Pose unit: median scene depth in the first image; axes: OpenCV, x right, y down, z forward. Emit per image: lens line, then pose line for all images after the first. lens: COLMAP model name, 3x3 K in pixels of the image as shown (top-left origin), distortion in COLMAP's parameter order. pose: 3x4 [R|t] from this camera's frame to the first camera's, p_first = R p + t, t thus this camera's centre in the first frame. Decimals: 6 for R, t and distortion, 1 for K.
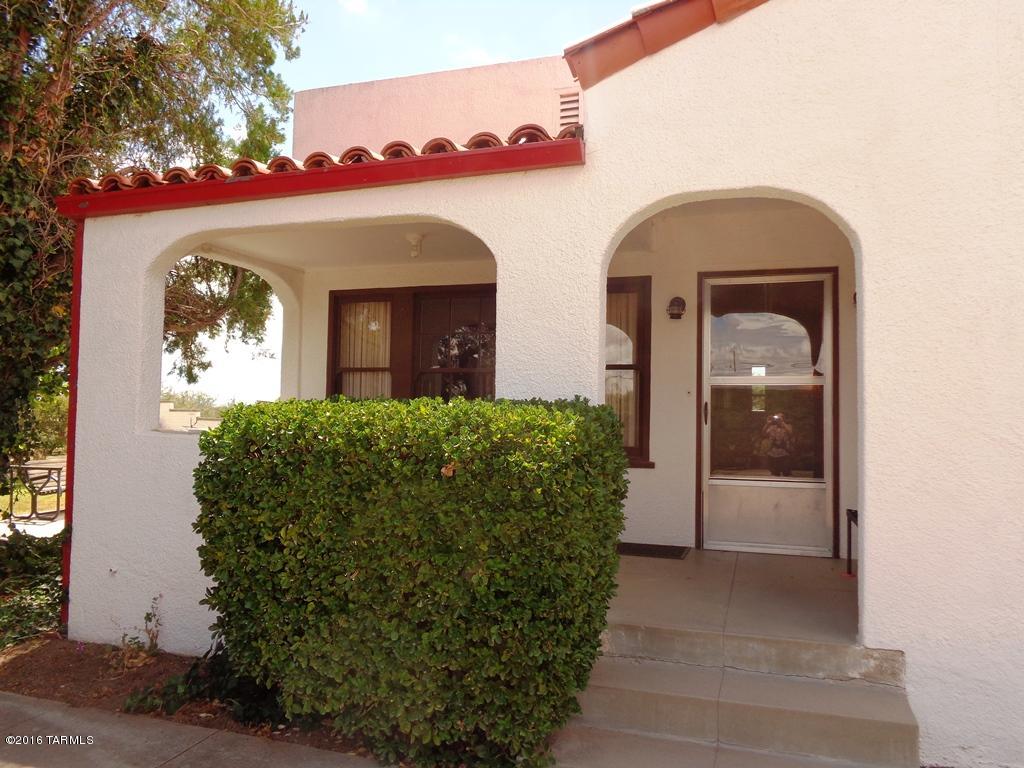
lens RADIAL K [[762.0, 0, 512.2], [0, 762.0, 379.8], [0, 0, 1]] dist [-0.012031, 0.008175]
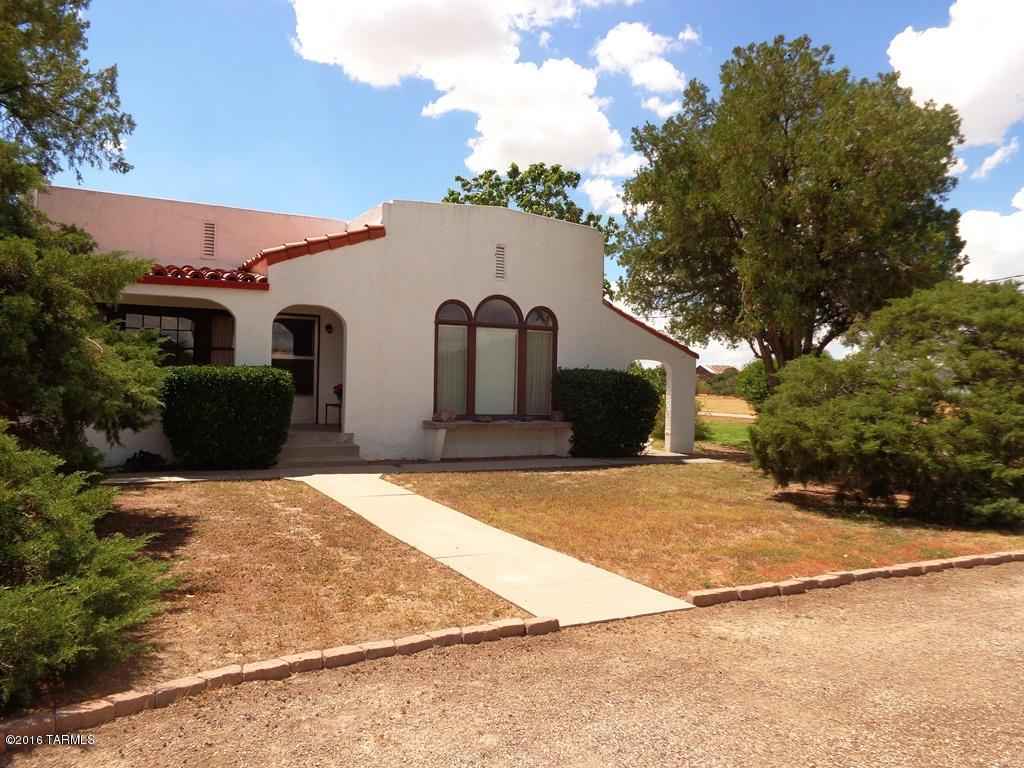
lens RADIAL K [[758.8, 0, 512.0], [0, 758.8, 384.0], [0, 0, 1]] dist [-0.008225, -0.001870]
pose [[0.692964, -0.005022, 0.720955, -1.456257], [-0.044119, 0.997806, 0.049357, -0.098986], [-0.719621, -0.066011, 0.691222, -1.897910]]
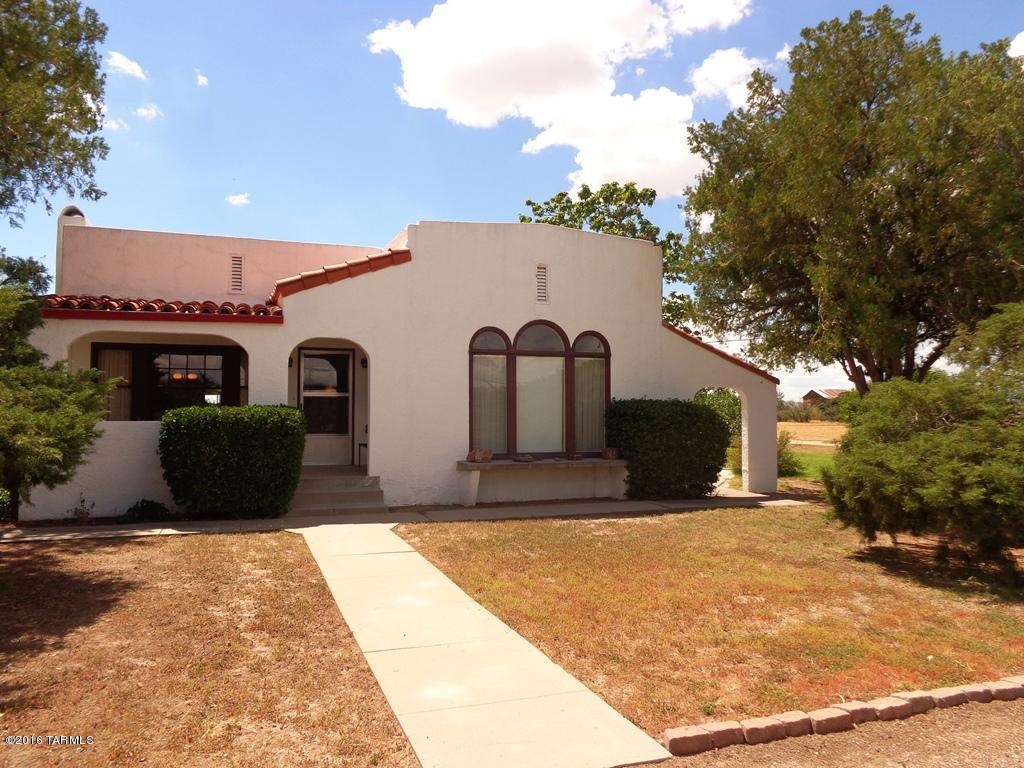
lens RADIAL K [[762.0, 0, 512.2], [0, 762.0, 379.8], [0, 0, 1]] dist [-0.012031, 0.008175]
pose [[0.784556, 0.008093, 0.620005, -1.017107], [-0.016486, 0.999834, 0.007811, -0.106641], [-0.619838, -0.016349, 0.784559, -1.823134]]
